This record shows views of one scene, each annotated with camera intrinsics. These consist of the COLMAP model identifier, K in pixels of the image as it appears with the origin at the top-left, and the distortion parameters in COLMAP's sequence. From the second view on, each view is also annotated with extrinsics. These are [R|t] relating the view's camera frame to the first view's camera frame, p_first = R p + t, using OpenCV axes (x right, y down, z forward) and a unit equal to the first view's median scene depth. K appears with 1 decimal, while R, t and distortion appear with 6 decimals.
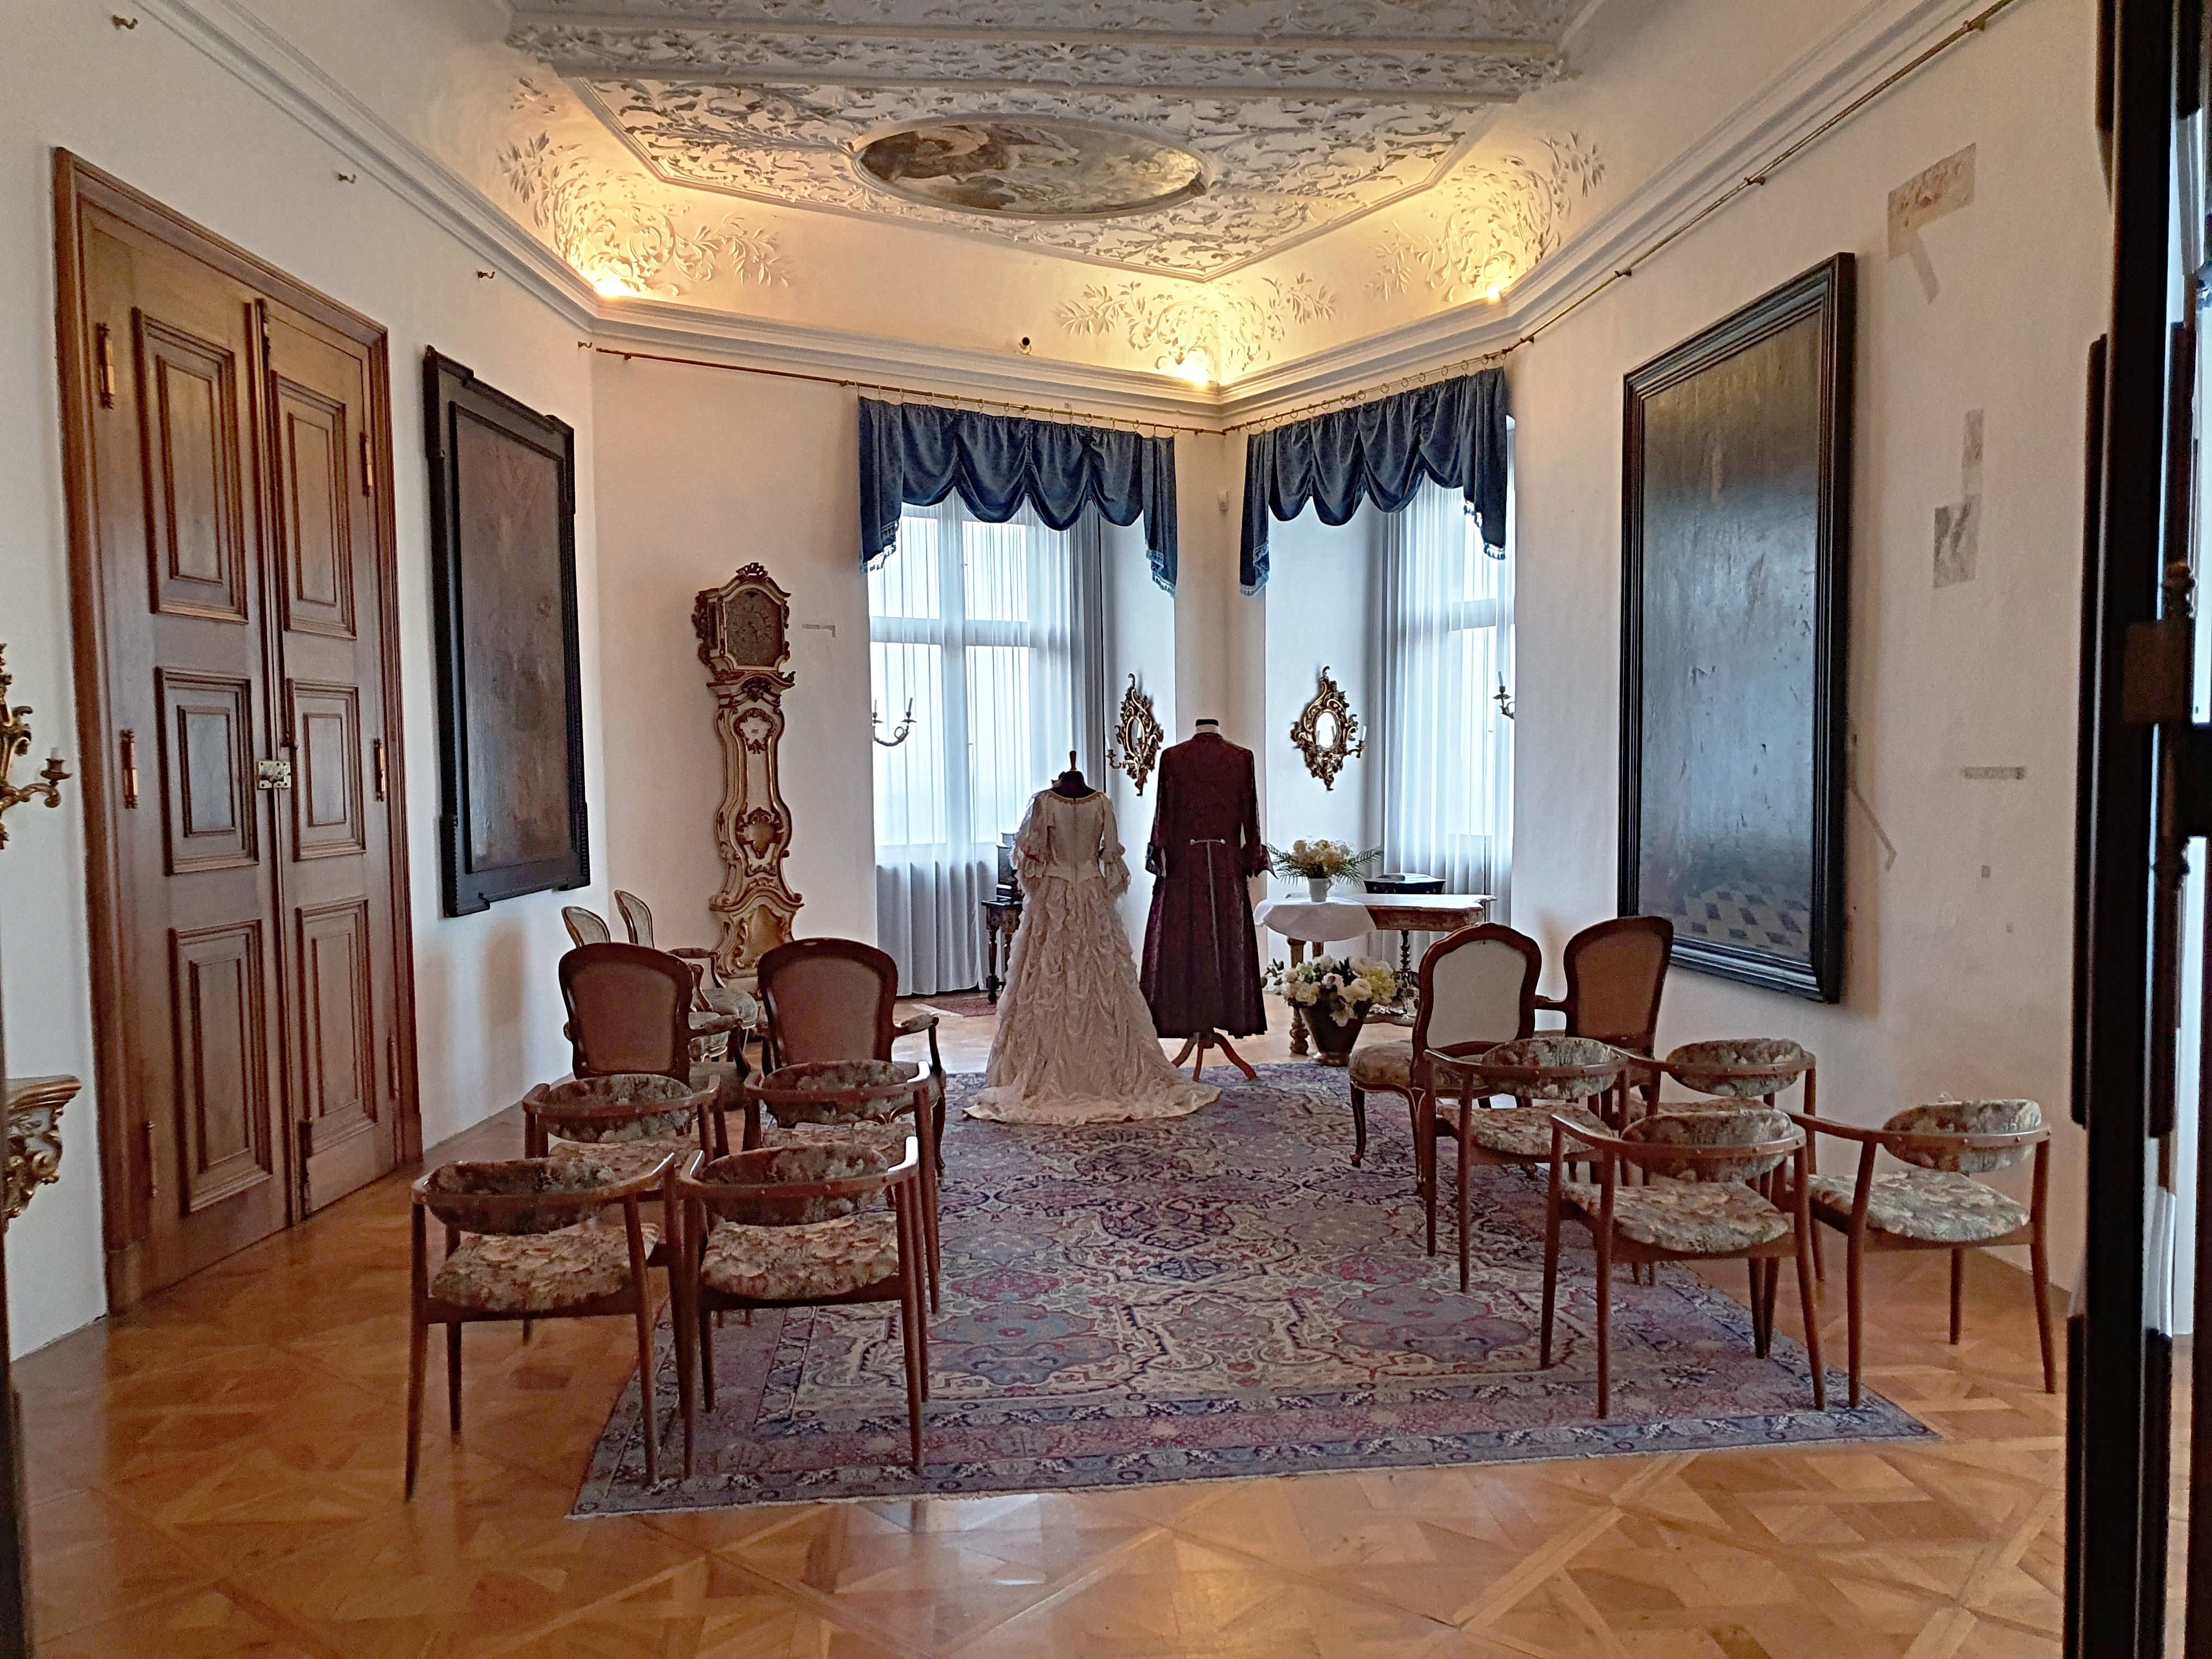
lens RADIAL K [[1630.4, 0, 1034.9], [0, 1630.4, 850.6], [0, 0, 1]] dist [0.092727, -0.173179]
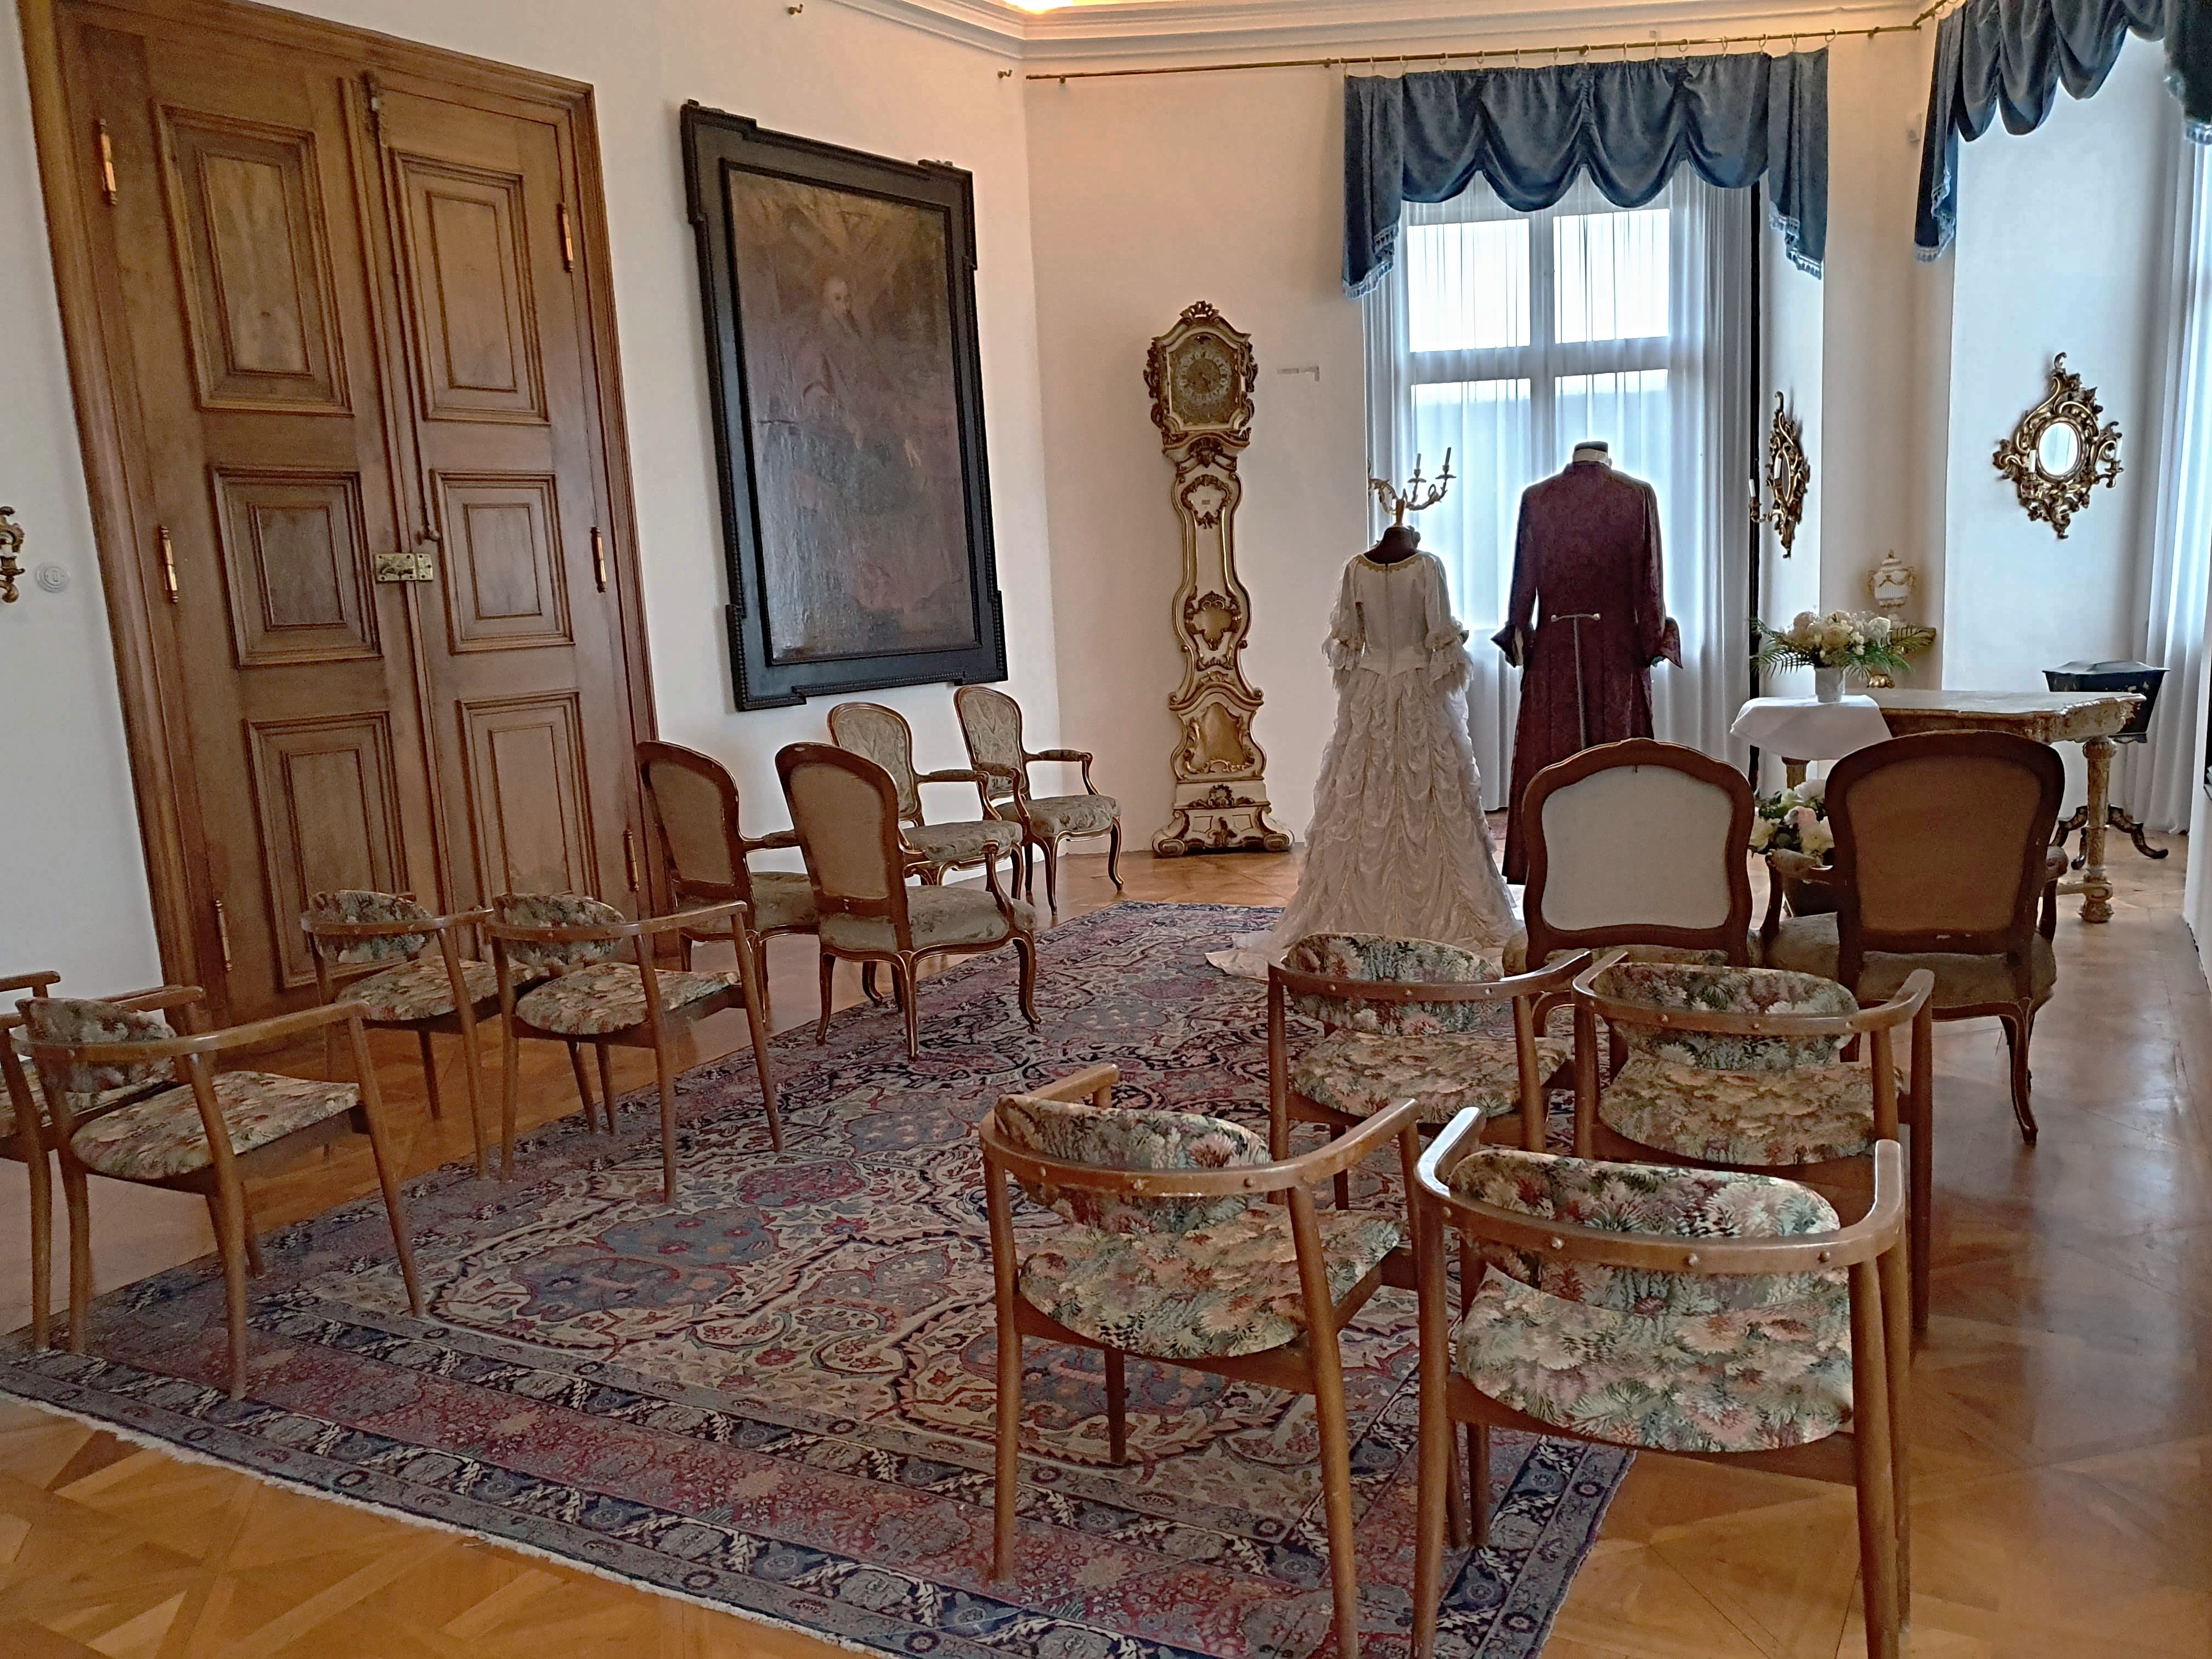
lens RADIAL K [[1649.7, 0, 1106.0], [0, 1649.7, 829.5], [0, 0, 1]] dist [0.055041, -0.032808]
pose [[0.841454, 0.049210, -0.538083, 0.350733], [0.011753, 0.993942, 0.109279, 0.005209], [0.540200, -0.098278, 0.835778, 0.279128]]
